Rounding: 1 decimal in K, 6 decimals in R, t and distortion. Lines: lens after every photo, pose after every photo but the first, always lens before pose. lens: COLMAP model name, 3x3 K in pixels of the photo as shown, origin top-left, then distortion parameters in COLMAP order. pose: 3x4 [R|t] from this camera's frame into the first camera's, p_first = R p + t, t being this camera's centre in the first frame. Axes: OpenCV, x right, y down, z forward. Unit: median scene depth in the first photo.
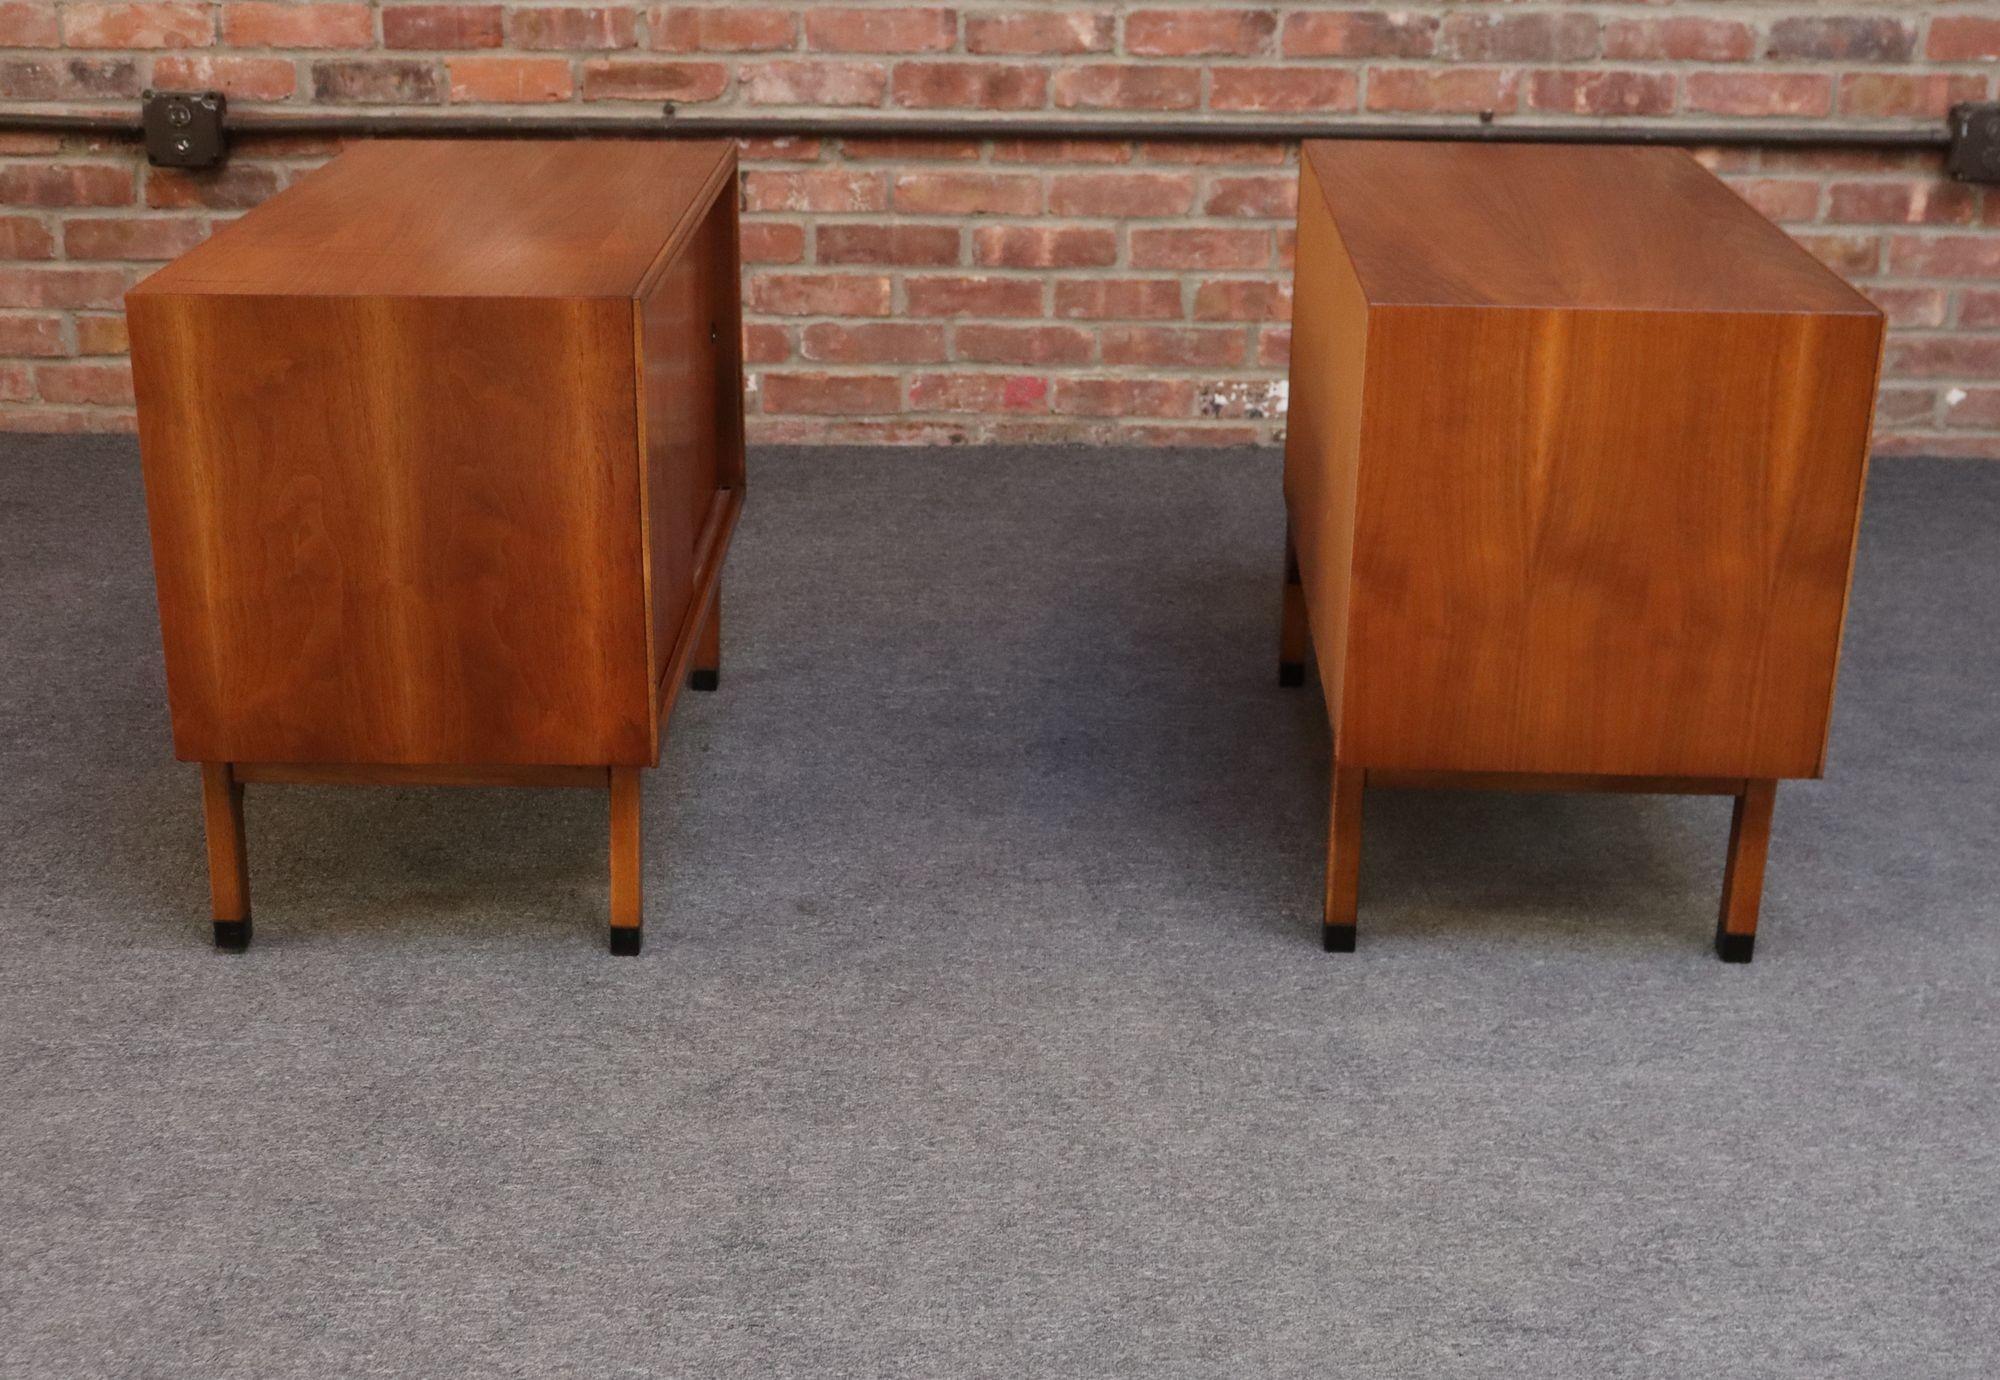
lens RADIAL K [[2570.5, 0, 970.8], [0, 2570.5, 702.8], [0, 0, 1]] dist [-0.064323, 0.236862]
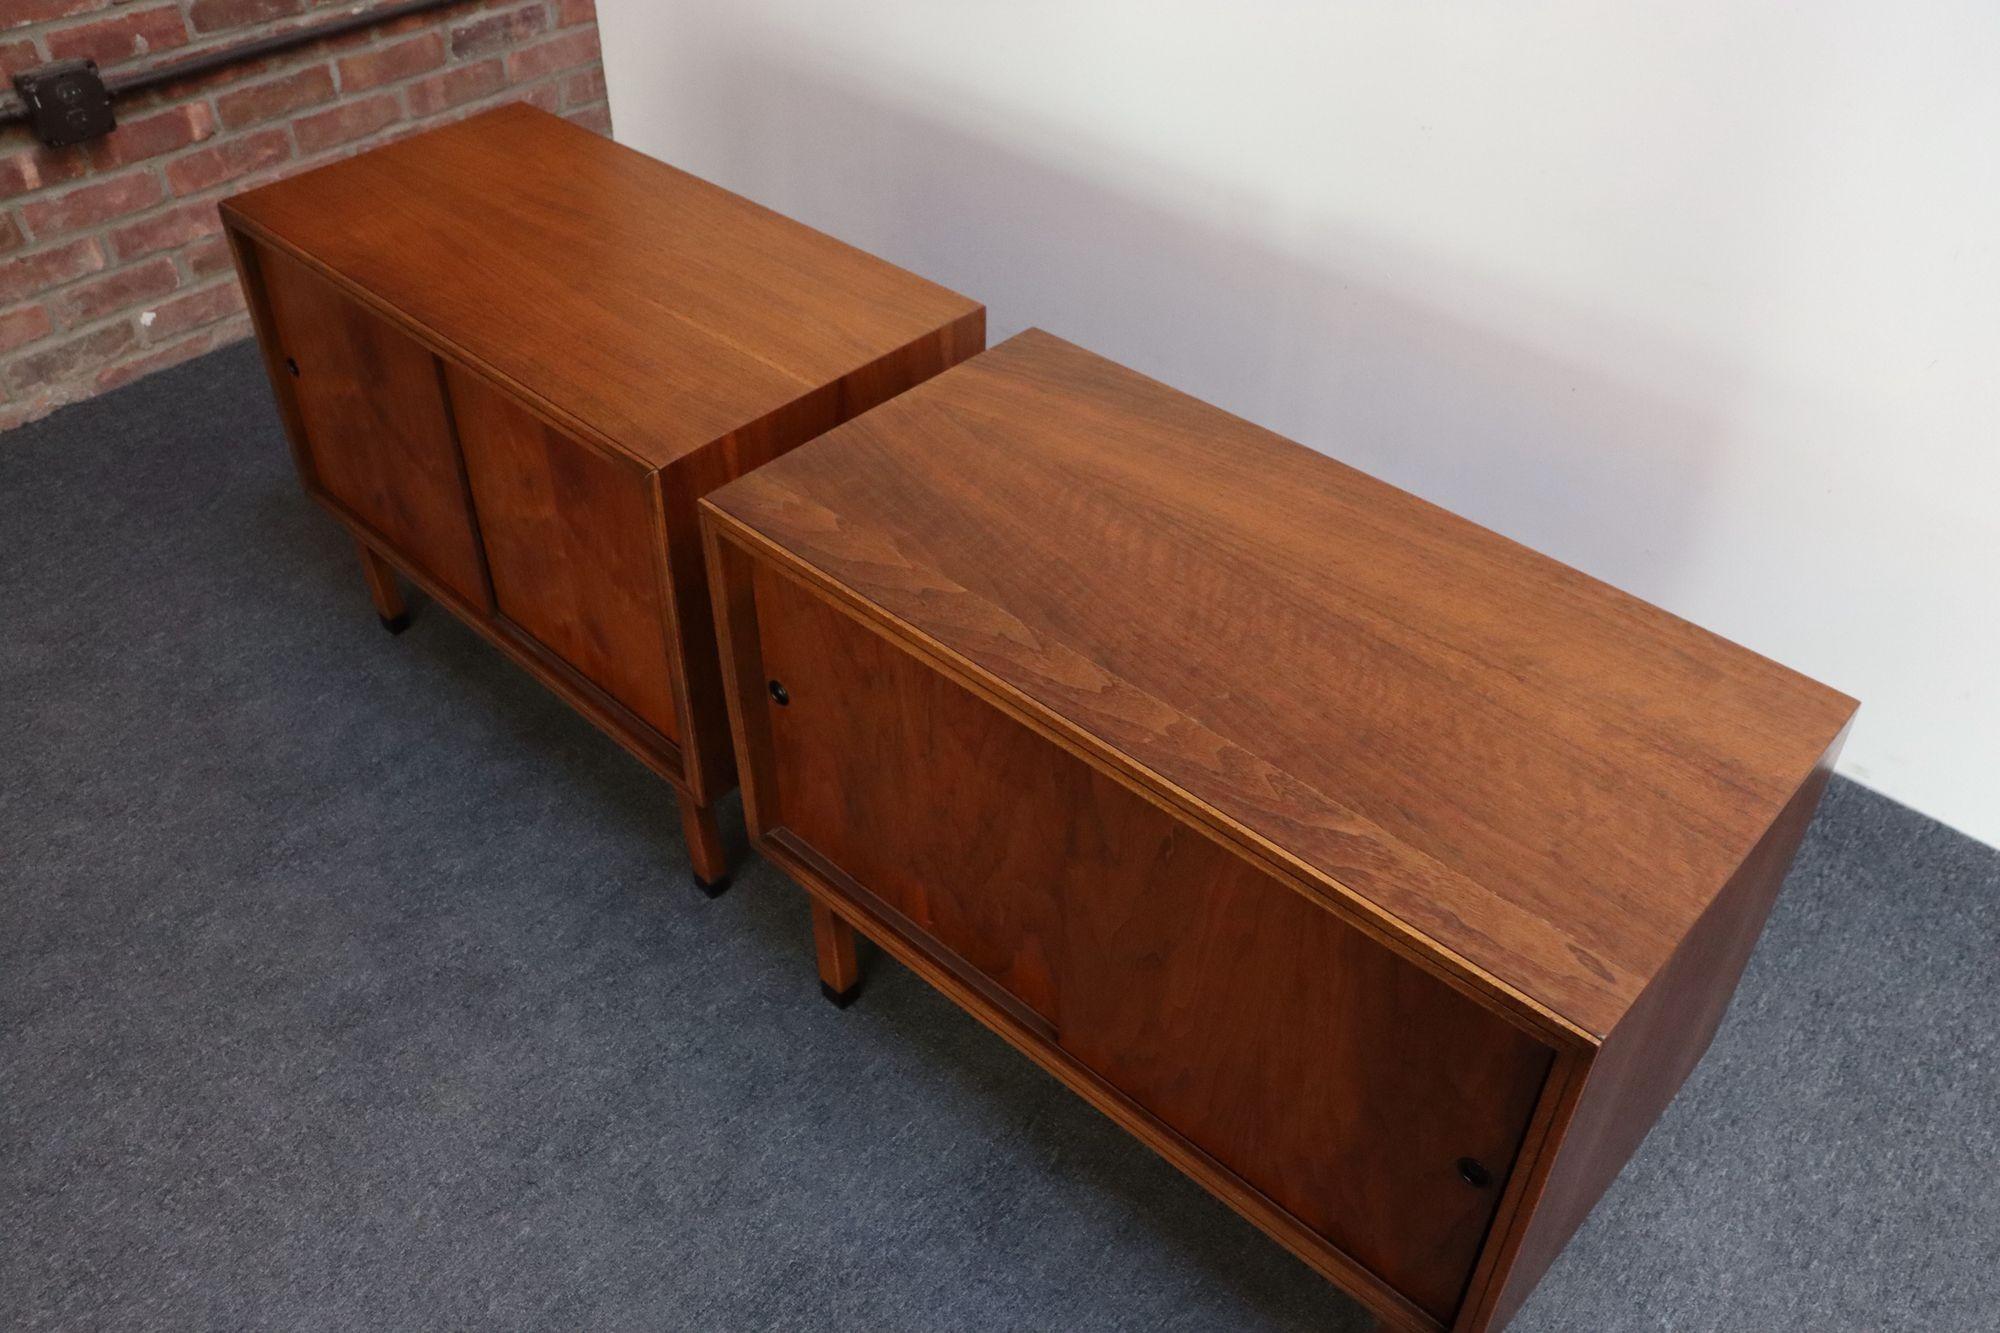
lens RADIAL K [[1637.1, 0, 1005.4], [0, 1637.1, 677.1], [0, 0, 1]] dist [-0.174374, 0.157158]
pose [[0.644045, -0.491173, 0.586477, 0.147272], [0.271627, 0.863523, 0.424908, -0.178122], [-0.715140, -0.114357, 0.689563, 0.237051]]
